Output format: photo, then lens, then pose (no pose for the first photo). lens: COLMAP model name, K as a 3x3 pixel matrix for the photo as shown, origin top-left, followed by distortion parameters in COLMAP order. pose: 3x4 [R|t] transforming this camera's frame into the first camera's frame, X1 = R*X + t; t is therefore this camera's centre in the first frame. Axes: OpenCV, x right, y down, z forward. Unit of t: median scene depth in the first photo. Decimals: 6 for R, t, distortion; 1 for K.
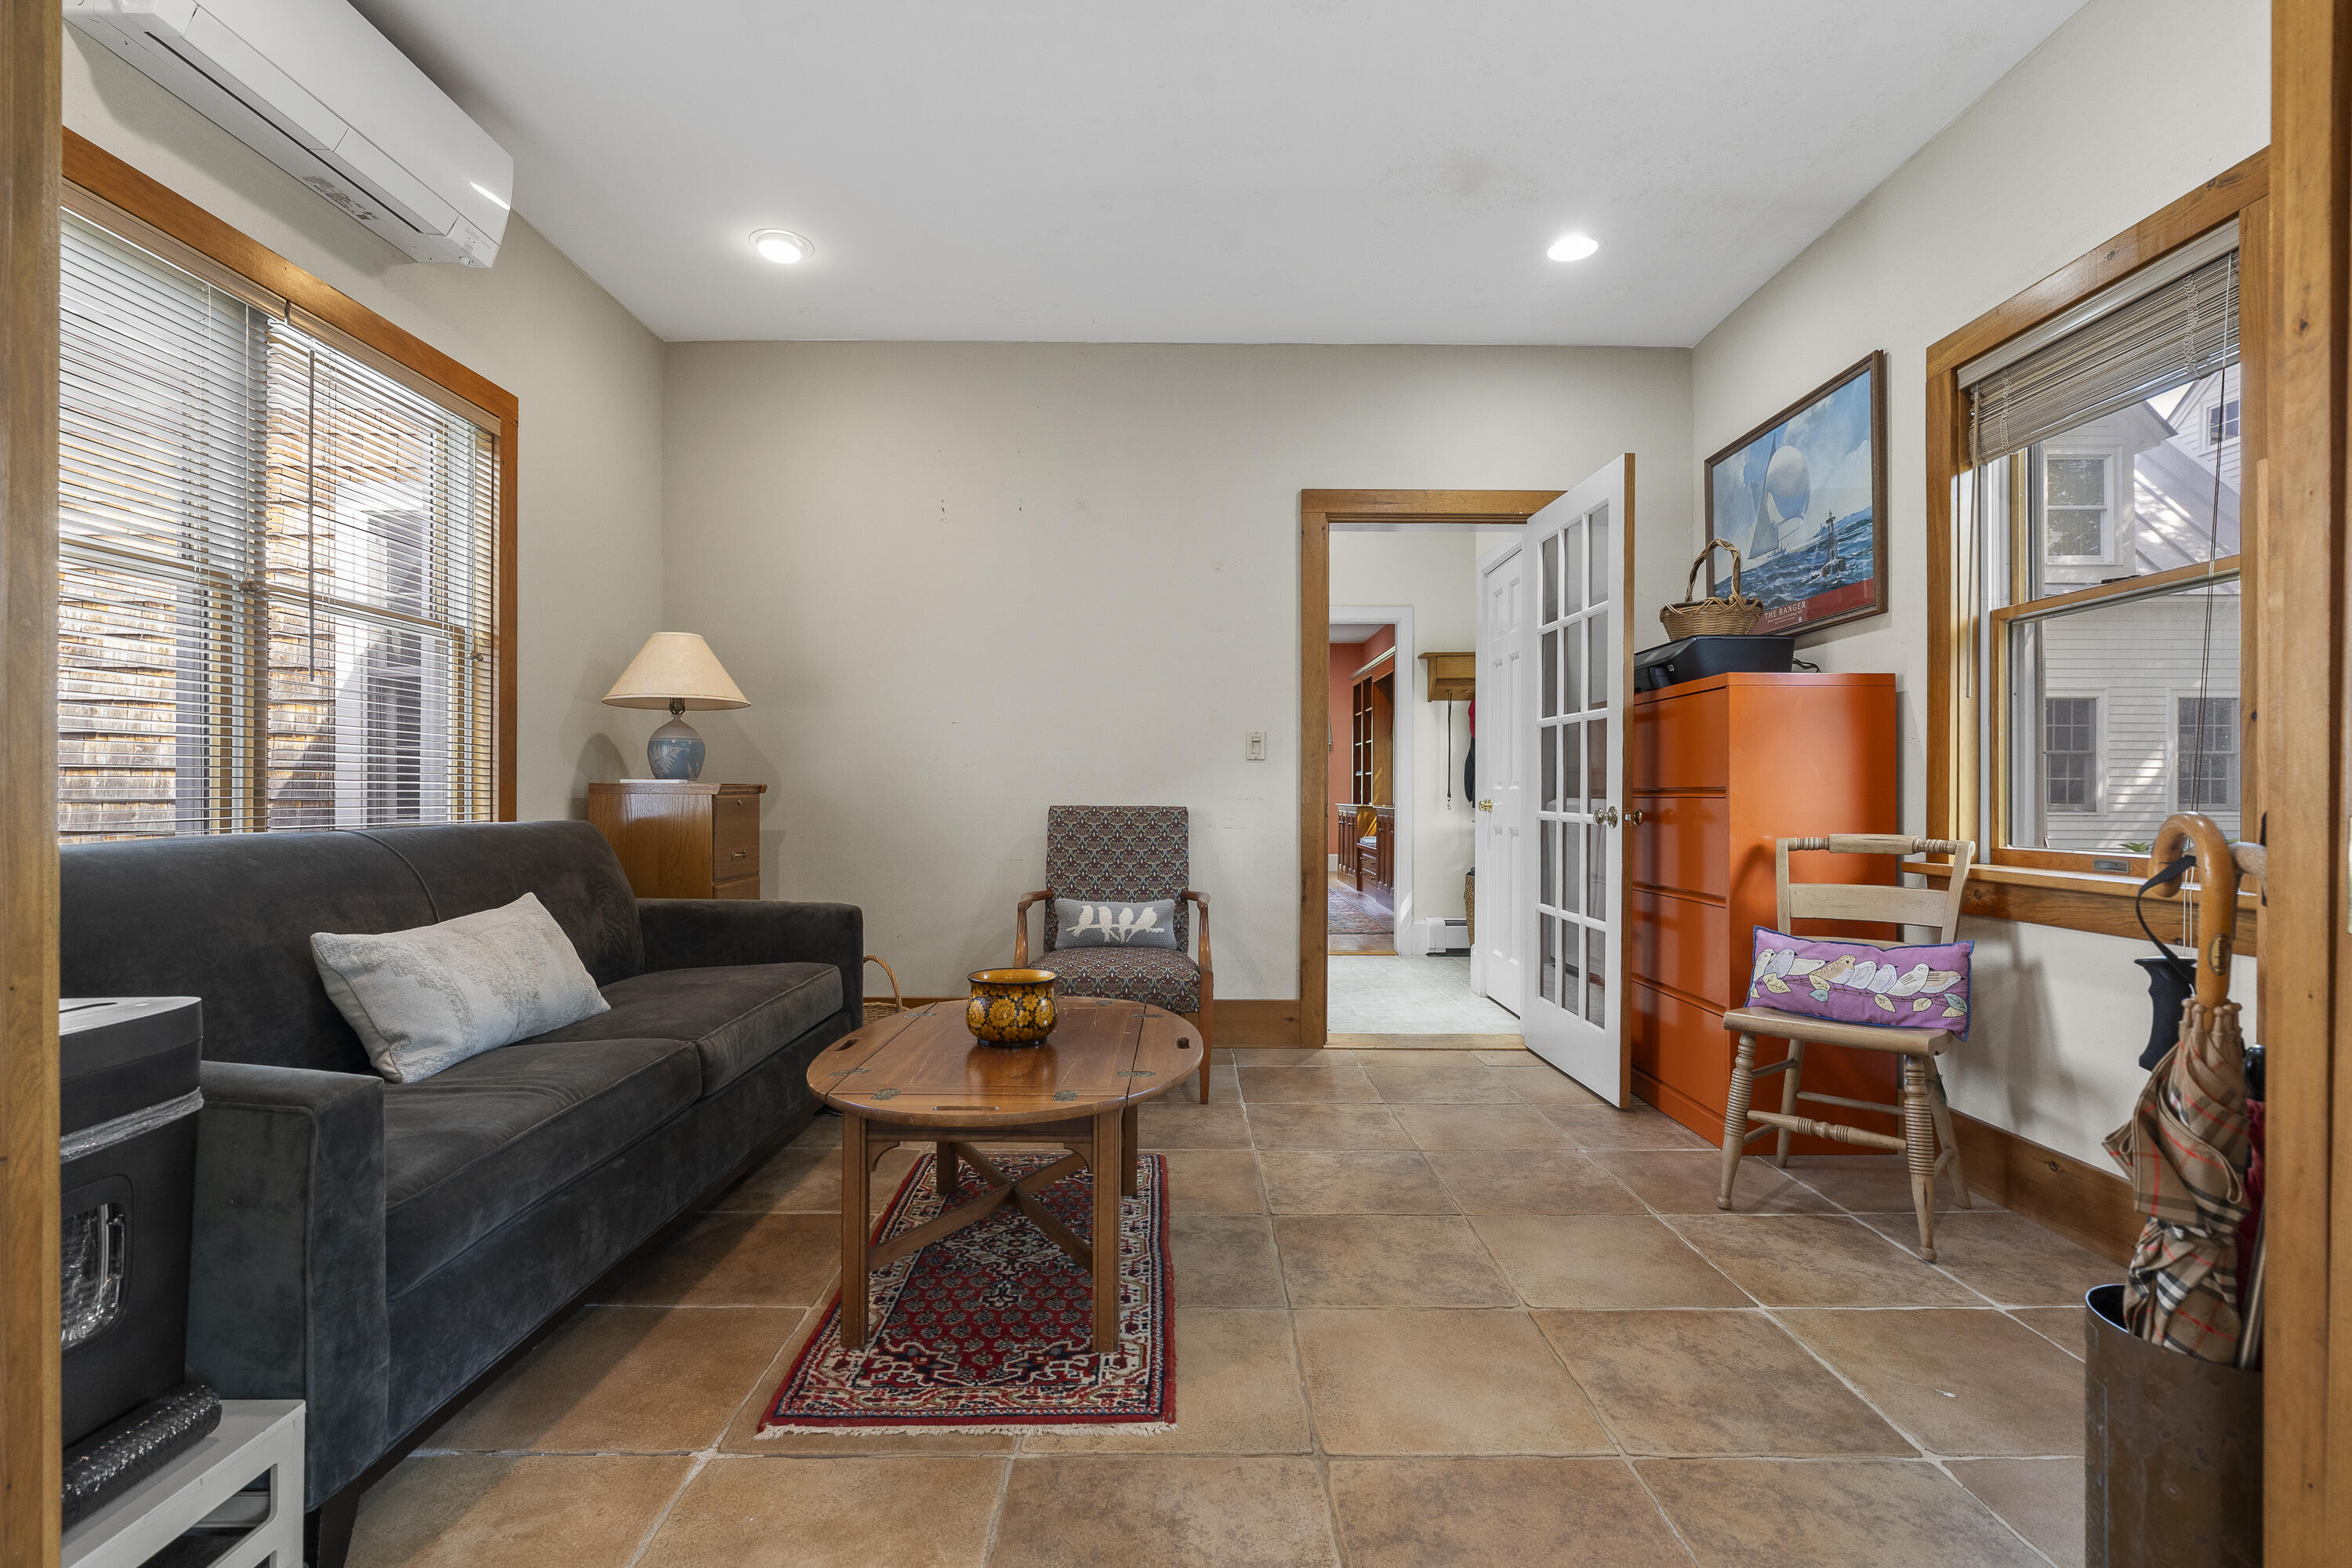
lens RADIAL K [[1070.3, 0, 1183.6], [0, 1070.3, 786.7], [0, 0, 1]] dist [0.000943, 0.000166]
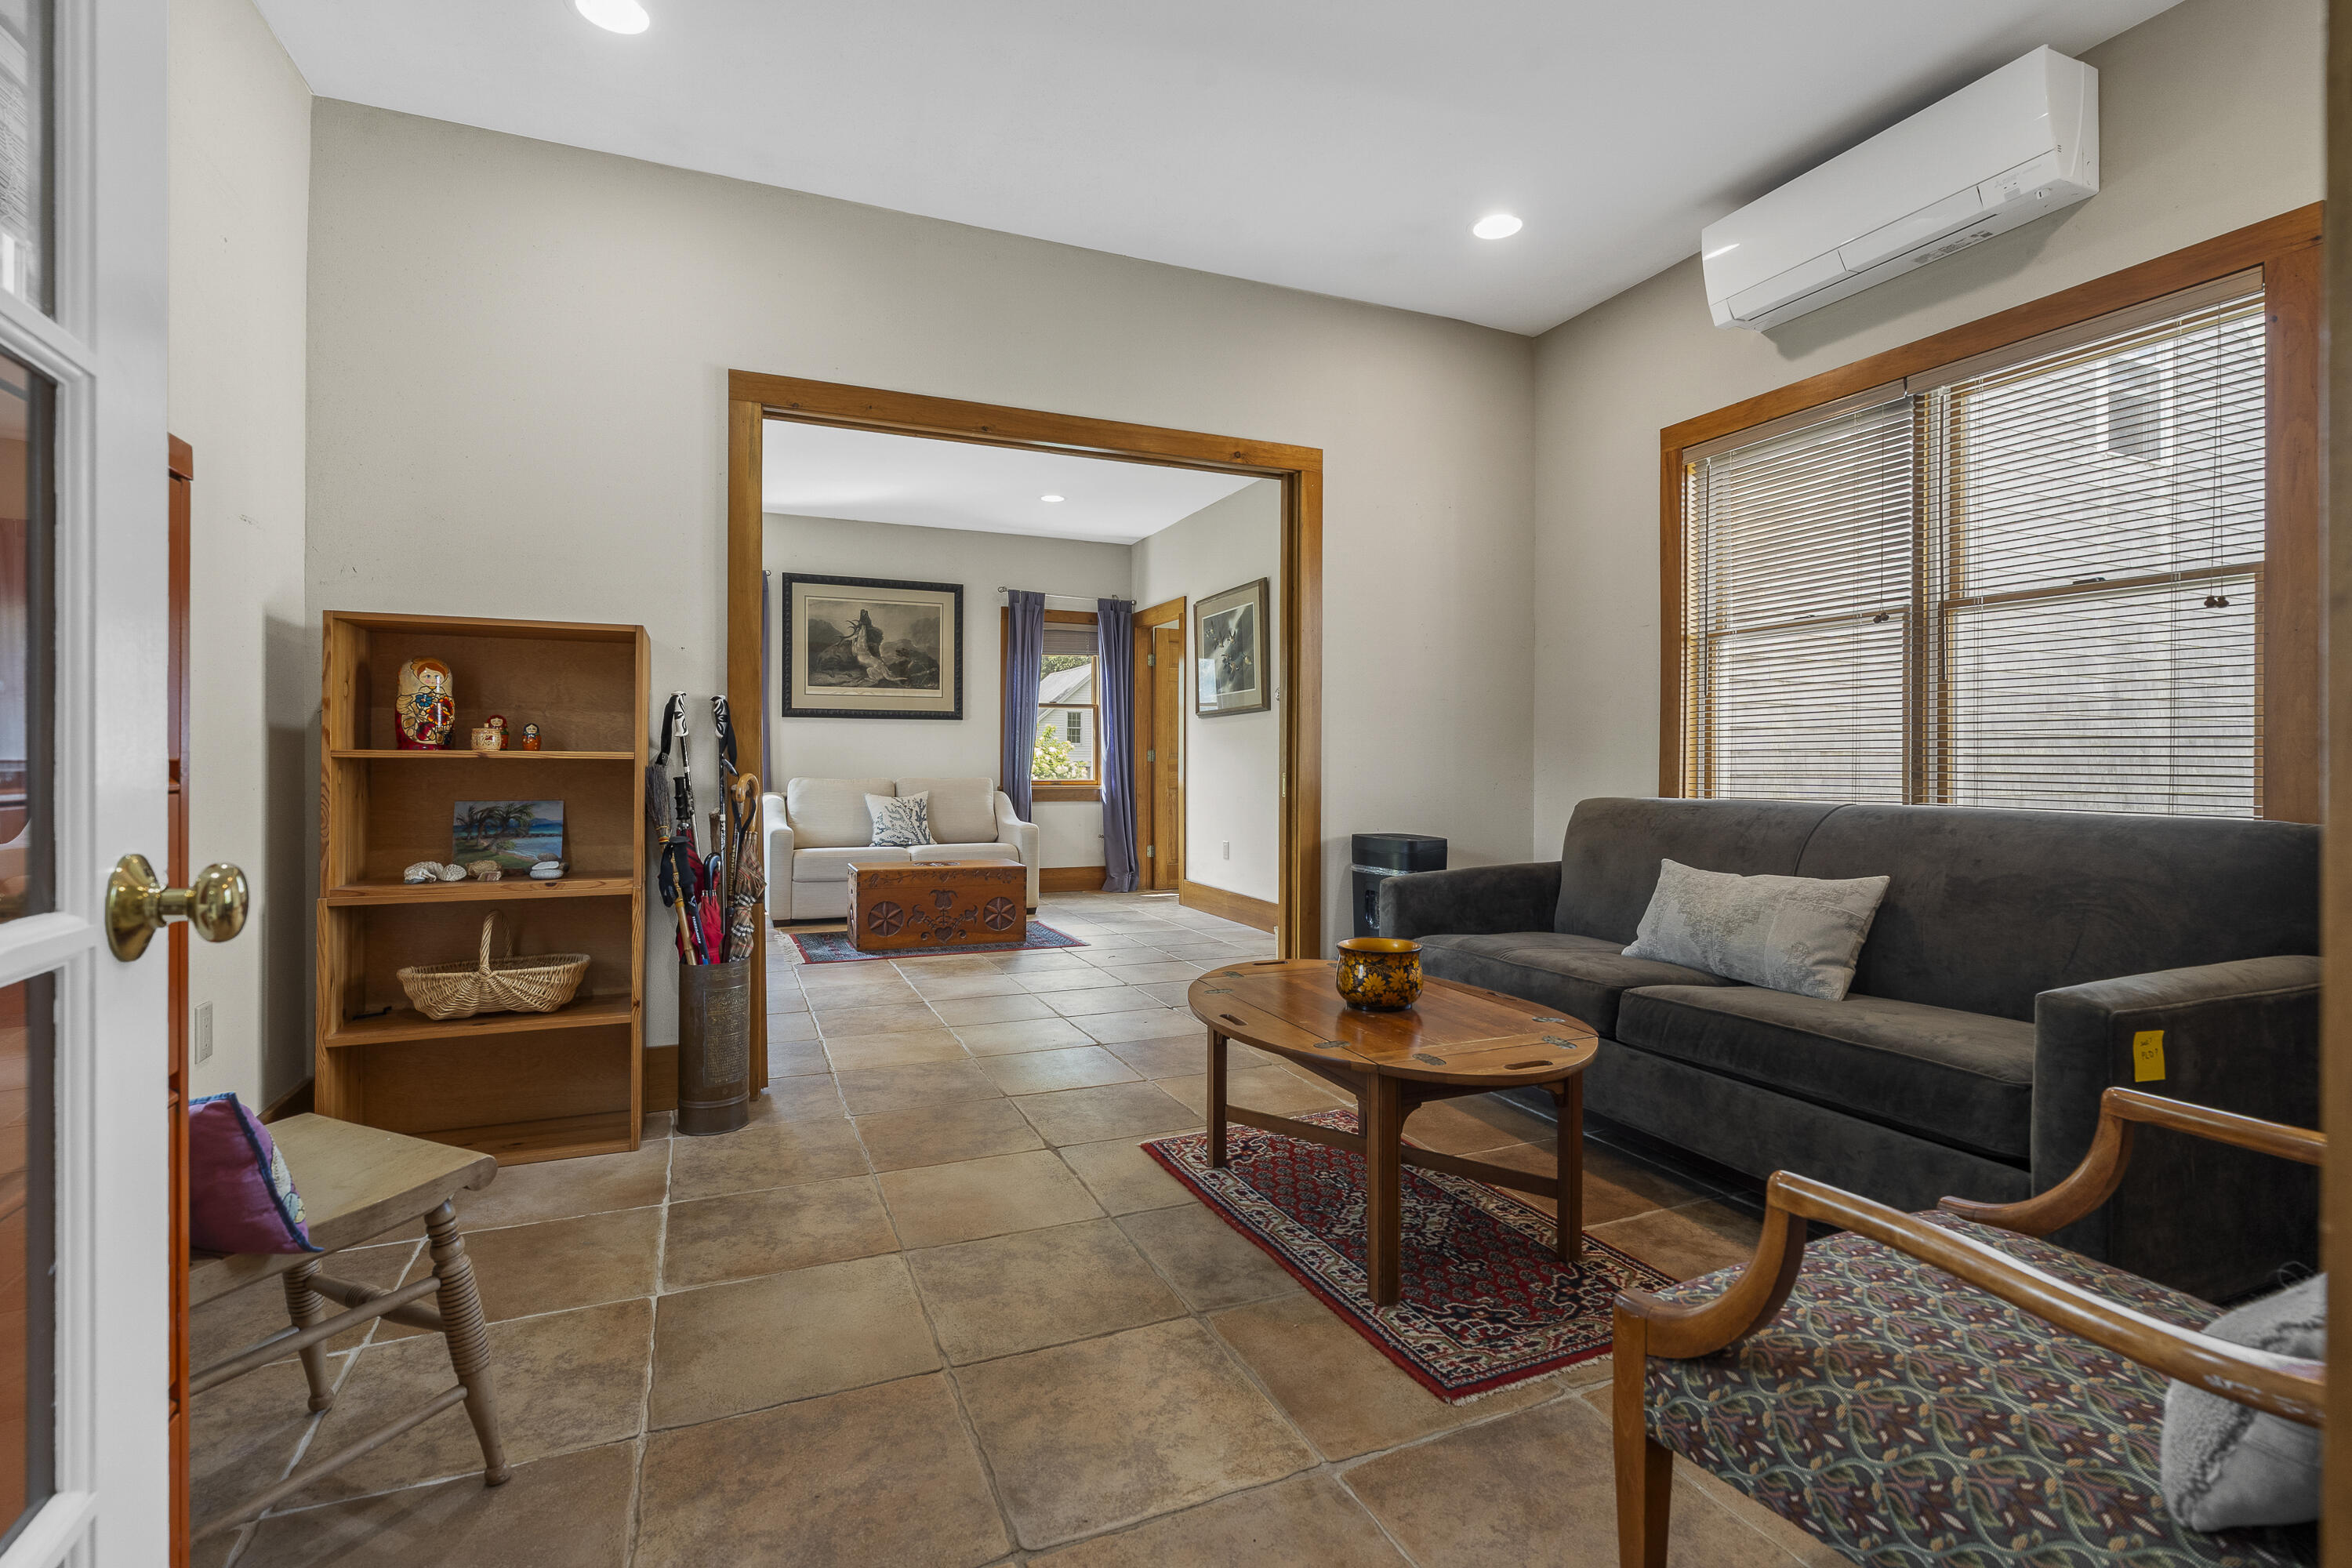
lens RADIAL K [[1070.3, 0, 1180.6], [0, 1070.3, 769.4], [0, 0, 1]] dist [0.000943, 0.000166]
pose [[-0.918408, -0.004783, -0.395605, 0.473457], [-0.004820, 0.999988, -0.000901, 0.002707], [0.395605, 0.001079, -0.918420, 2.021018]]
